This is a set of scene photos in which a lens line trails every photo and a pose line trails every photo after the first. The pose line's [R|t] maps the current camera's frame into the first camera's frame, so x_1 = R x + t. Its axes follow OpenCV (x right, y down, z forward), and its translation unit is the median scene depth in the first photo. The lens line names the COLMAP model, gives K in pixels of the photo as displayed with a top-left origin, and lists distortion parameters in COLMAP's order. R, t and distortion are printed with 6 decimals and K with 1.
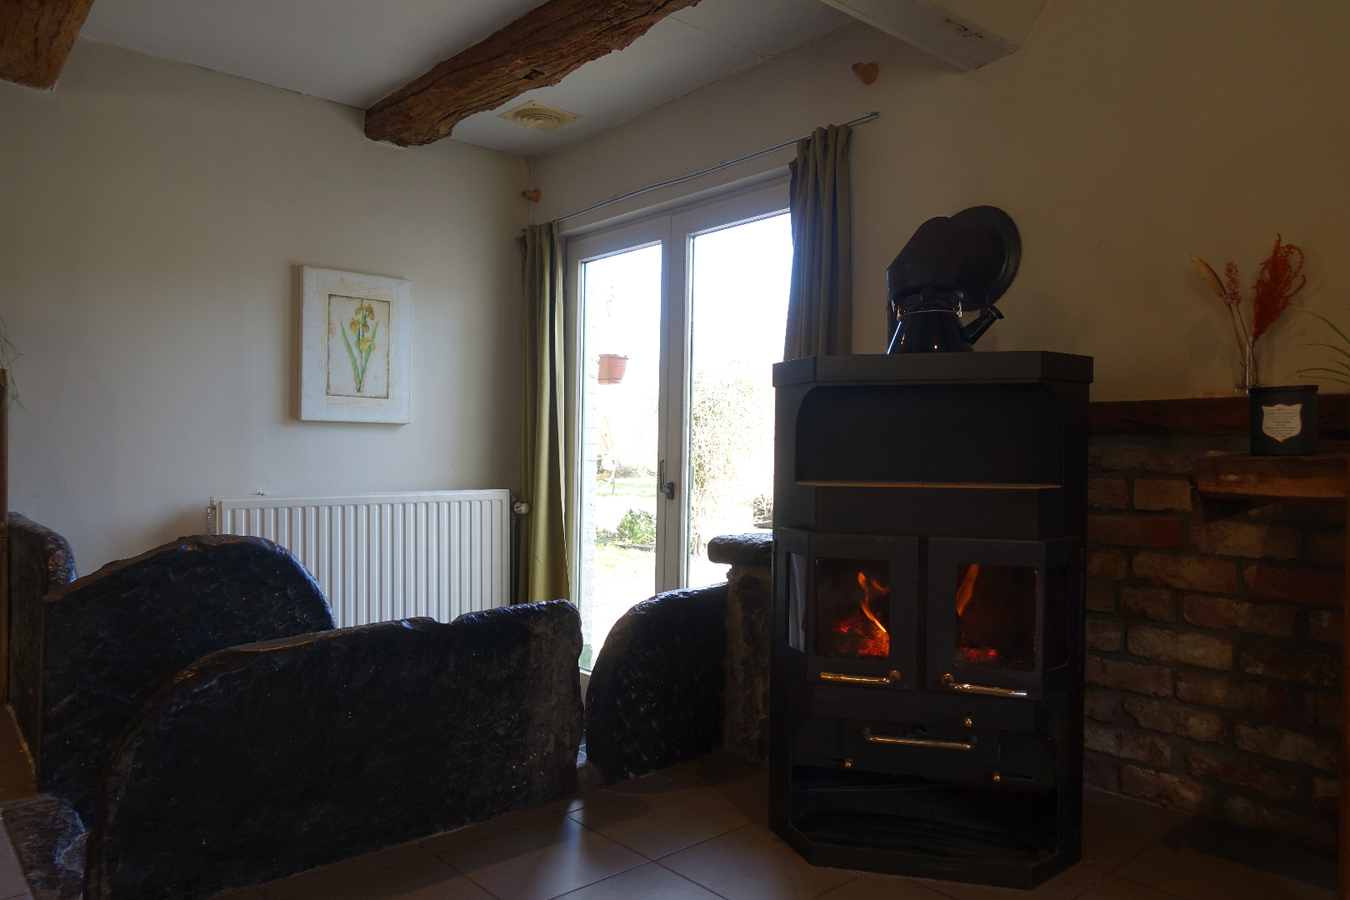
lens RADIAL K [[937.4, 0, 680.4], [0, 937.4, 453.9], [0, 0, 1]] dist [0.011729, -0.004784]
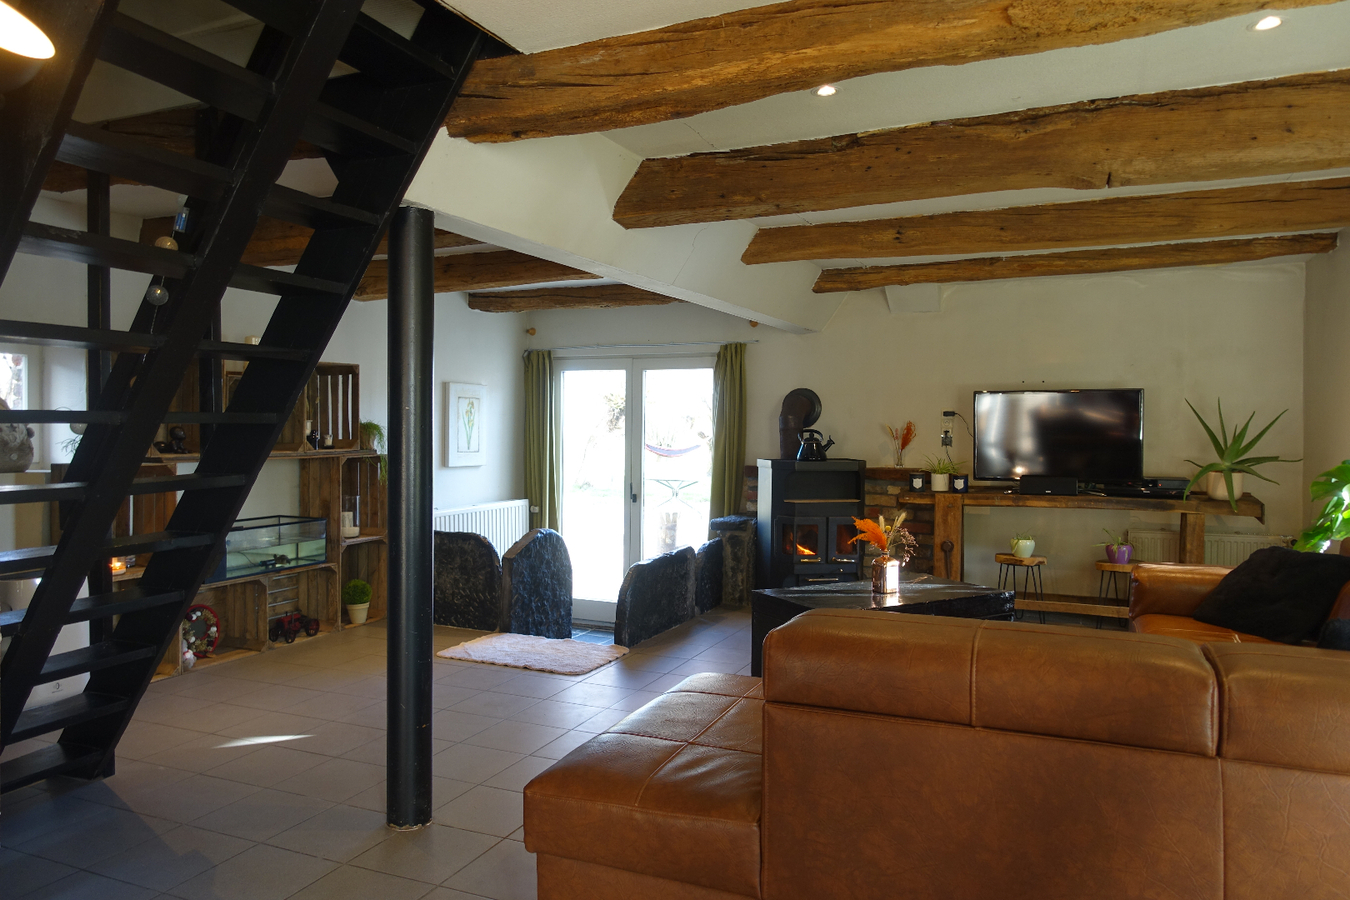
lens RADIAL K [[937.4, 0, 680.4], [0, 937.4, 453.9], [0, 0, 1]] dist [0.011729, -0.004784]
pose [[0.907145, -0.012051, 0.420645, -1.227988], [0.002370, 0.999720, 0.023529, -0.163969], [-0.420810, -0.020347, 0.906920, -1.367012]]
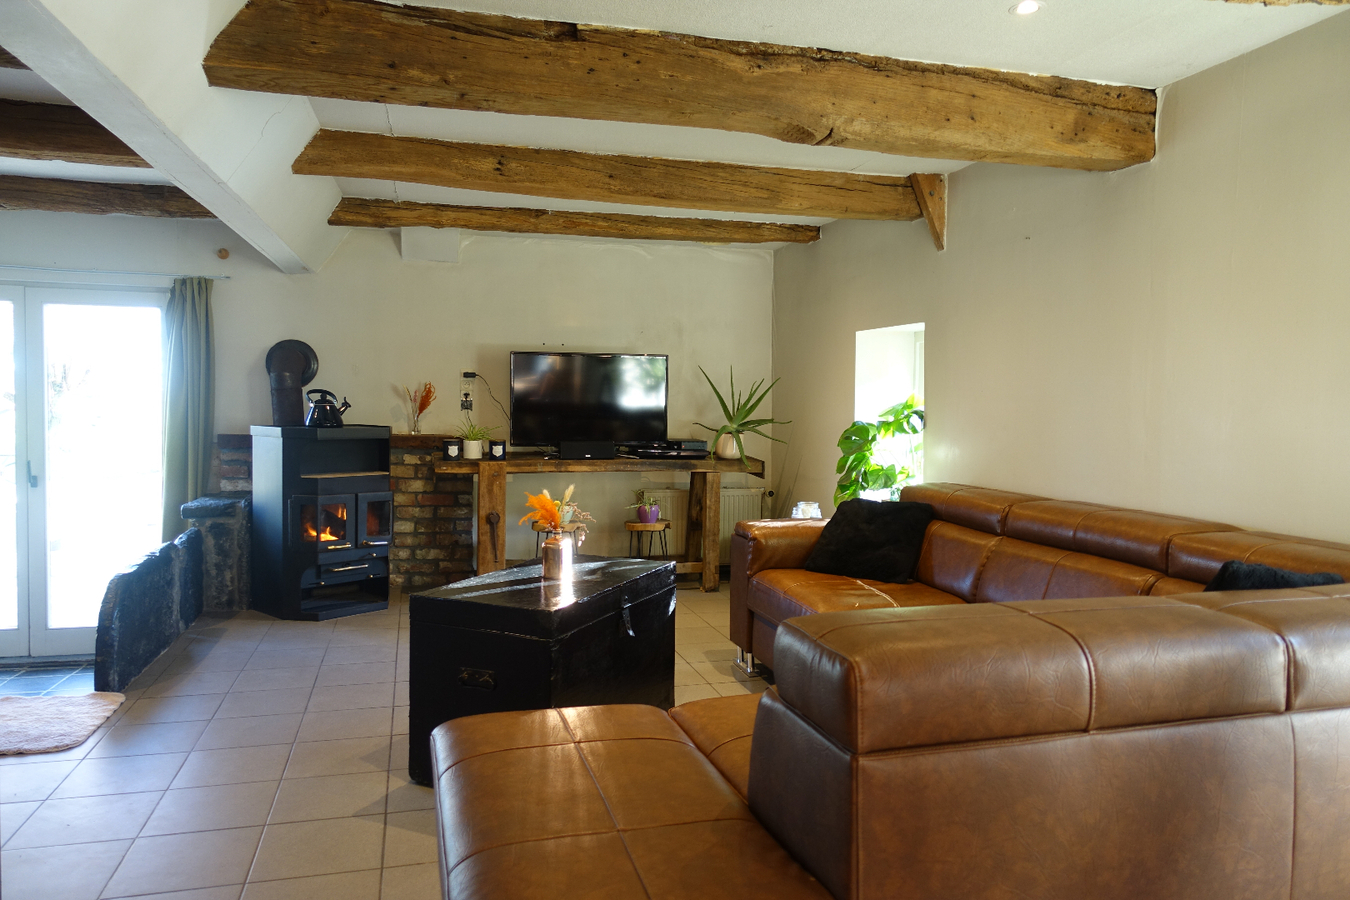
lens RADIAL K [[937.4, 0, 680.4], [0, 937.4, 453.9], [0, 0, 1]] dist [0.011729, -0.004784]
pose [[0.447482, -0.048228, 0.892991, -1.381584], [-0.007389, 0.998311, 0.057619, -0.152222], [-0.894262, -0.032382, 0.446370, -0.853457]]
